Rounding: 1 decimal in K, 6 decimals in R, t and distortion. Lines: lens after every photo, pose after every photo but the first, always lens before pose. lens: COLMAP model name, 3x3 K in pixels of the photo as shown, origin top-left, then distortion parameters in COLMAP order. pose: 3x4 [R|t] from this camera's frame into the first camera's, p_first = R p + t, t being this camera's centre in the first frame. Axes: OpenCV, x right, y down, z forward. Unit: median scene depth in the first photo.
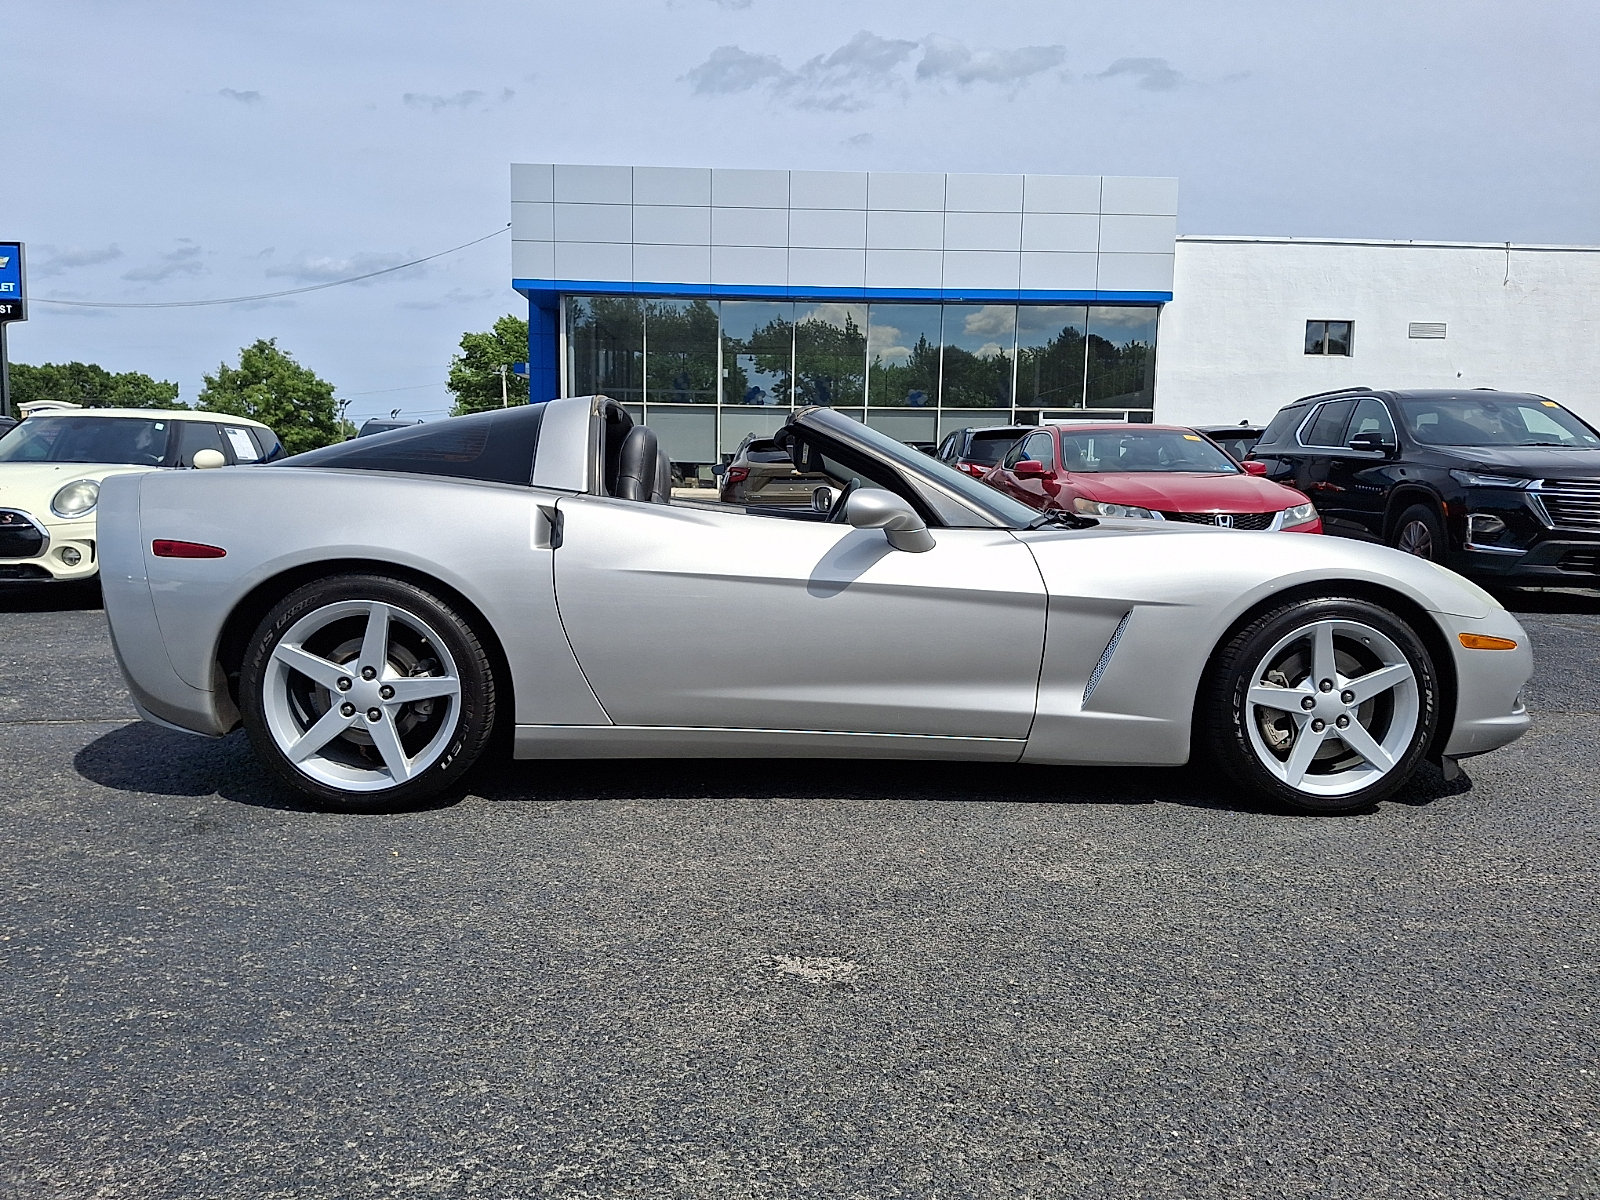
lens RADIAL K [[1264.7, 0, 801.7], [0, 1264.7, 603.8], [0, 0, 1]] dist [0.042075, -0.070408]
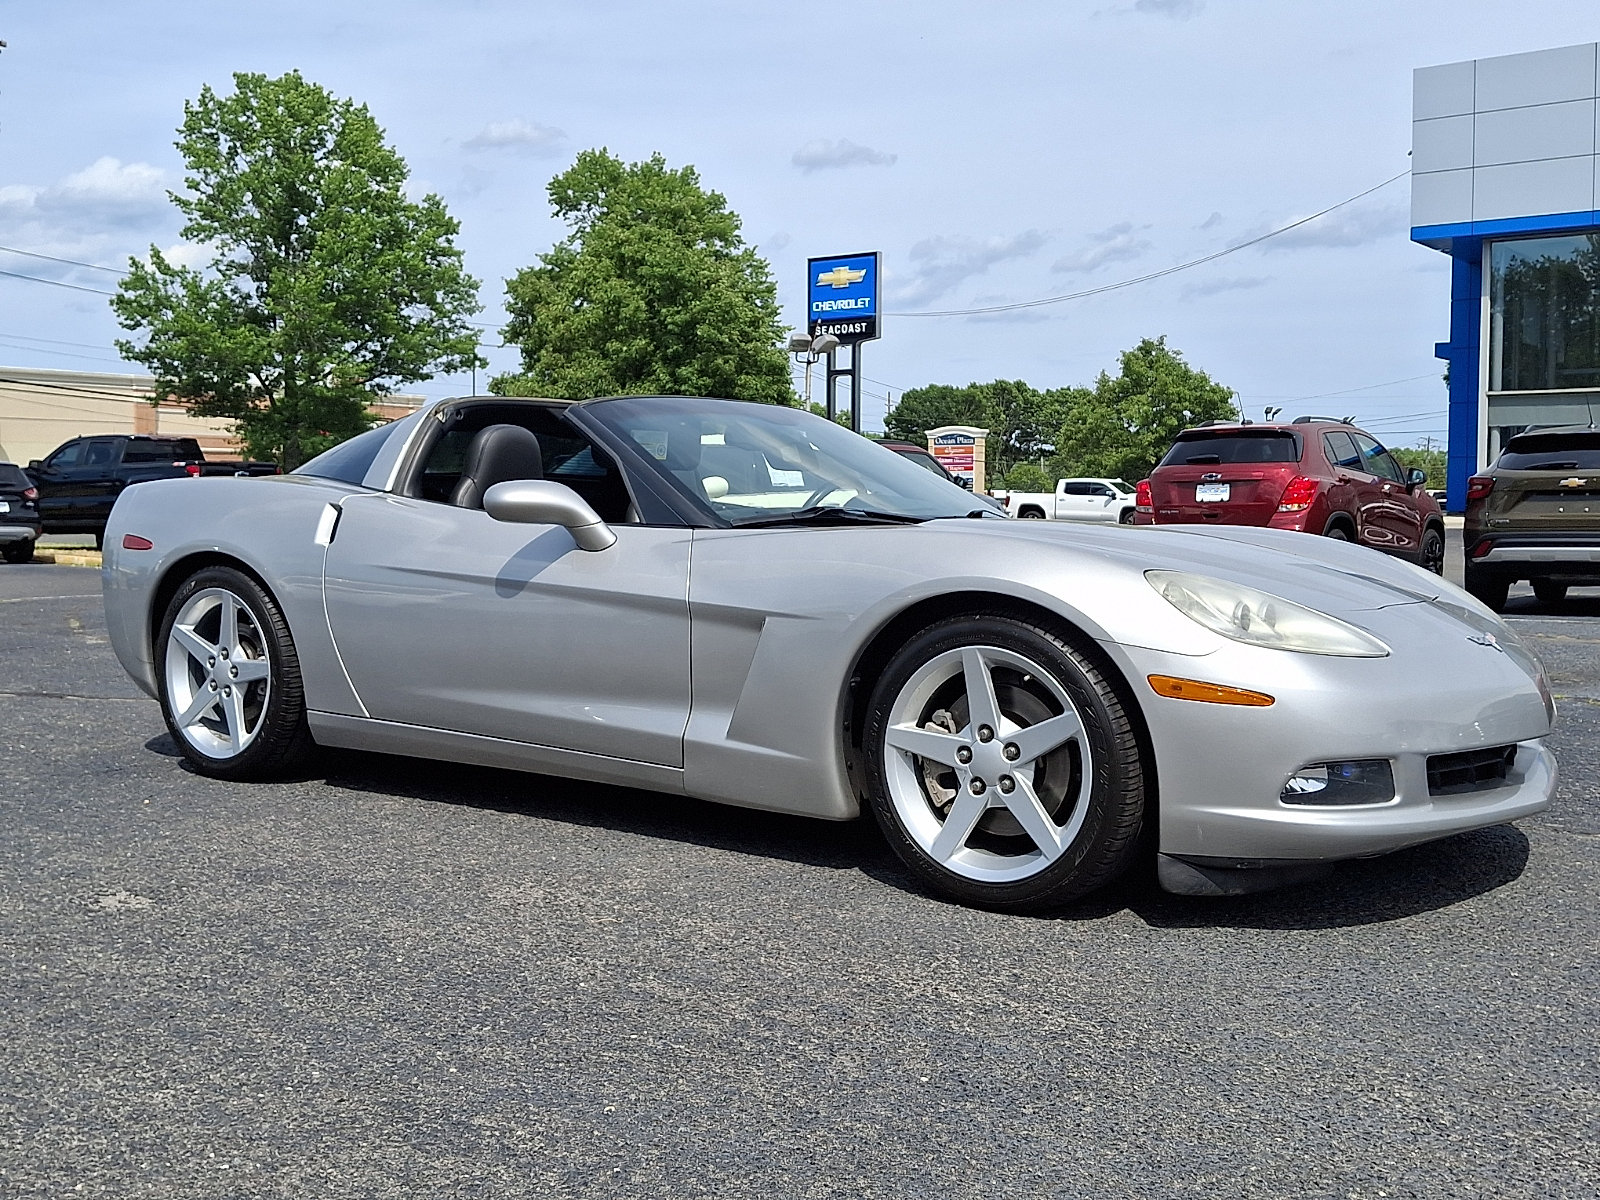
lens RADIAL K [[1765.5, 0, 792.5], [0, 1765.5, 595.8], [0, 0, 1]] dist [0.110501, 0.000000]
pose [[0.758441, 0.023230, -0.651328, 0.404088], [-0.058639, 0.997744, -0.032696, 0.009659], [0.649099, 0.062991, 0.758092, 0.051036]]
